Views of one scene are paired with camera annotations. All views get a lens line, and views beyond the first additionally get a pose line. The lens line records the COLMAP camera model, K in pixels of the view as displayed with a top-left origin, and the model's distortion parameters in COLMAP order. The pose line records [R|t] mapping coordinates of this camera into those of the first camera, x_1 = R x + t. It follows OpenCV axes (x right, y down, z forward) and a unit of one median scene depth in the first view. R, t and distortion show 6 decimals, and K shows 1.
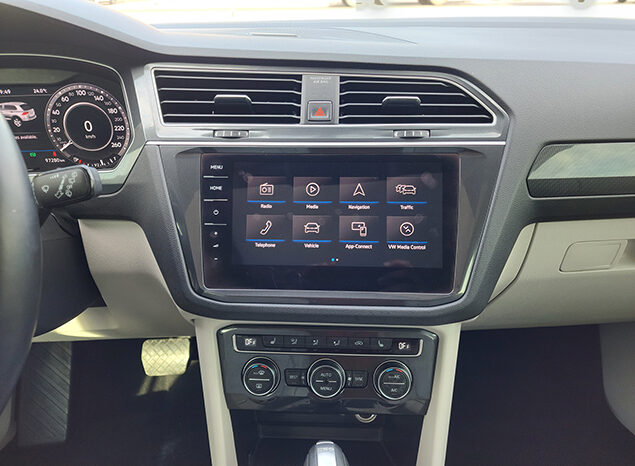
lens RADIAL K [[428.1, 0, 313.5], [0, 428.1, 238.8], [0, 0, 1]] dist [0.040601, -0.031896]
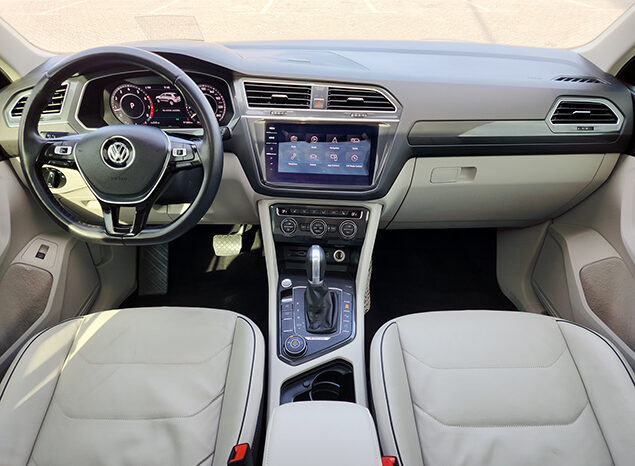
lens RADIAL K [[428.1, 0, 319.5], [0, 428.1, 245.2], [0, 0, 1]] dist [0.040601, -0.031896]
pose [[0.999347, 0.032505, -0.015799, 0.072924], [-0.030911, 0.995243, 0.092389, 0.211048], [0.018727, -0.091840, 0.995598, -1.193261]]
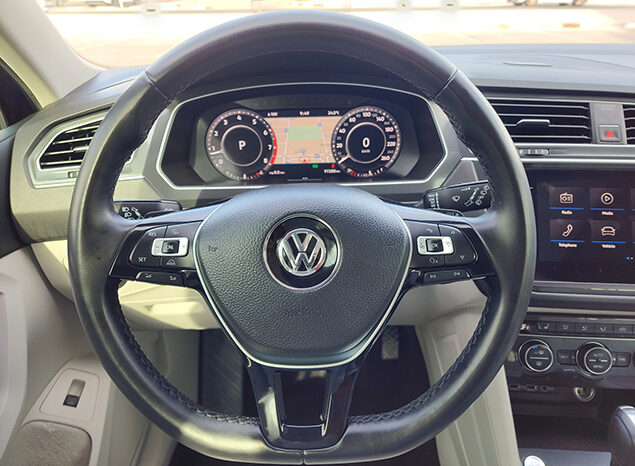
lens RADIAL K [[428.1, 0, 313.0], [0, 428.1, 242.0], [0, 0, 1]] dist [0.040601, -0.031896]
pose [[0.999813, 0.013840, -0.013501, -0.733287], [-0.013774, 0.999893, 0.005010, 0.009206], [0.013569, -0.004823, 0.999896, -0.200629]]
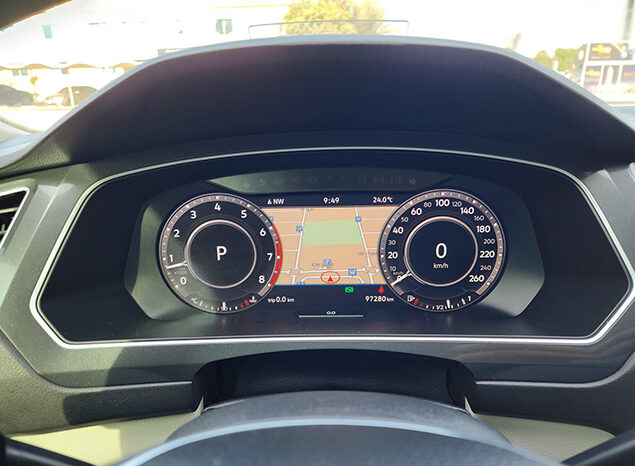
lens RADIAL K [[428.1, 0, 316.0], [0, 428.1, 232.3], [0, 0, 1]] dist [0.040601, -0.031896]
pose [[0.997731, 0.020234, -0.064210, -0.760106], [-0.032150, 0.981185, -0.190374, -0.178198], [0.059150, 0.192007, 0.979609, 0.387343]]
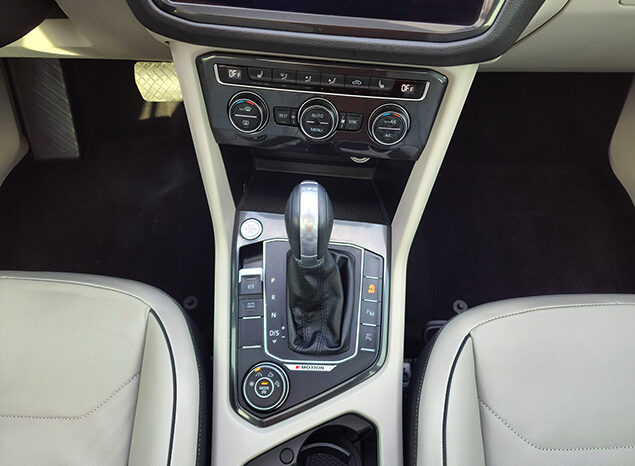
lens RADIAL K [[428.1, 0, 318.6], [0, 428.1, 227.1], [0, 0, 1]] dist [0.040601, -0.031896]
pose [[0.998079, 0.061481, -0.007680, 0.052972], [-0.047281, 0.835874, 0.546881, 0.010808], [0.040042, -0.545467, 0.837175, 0.092632]]
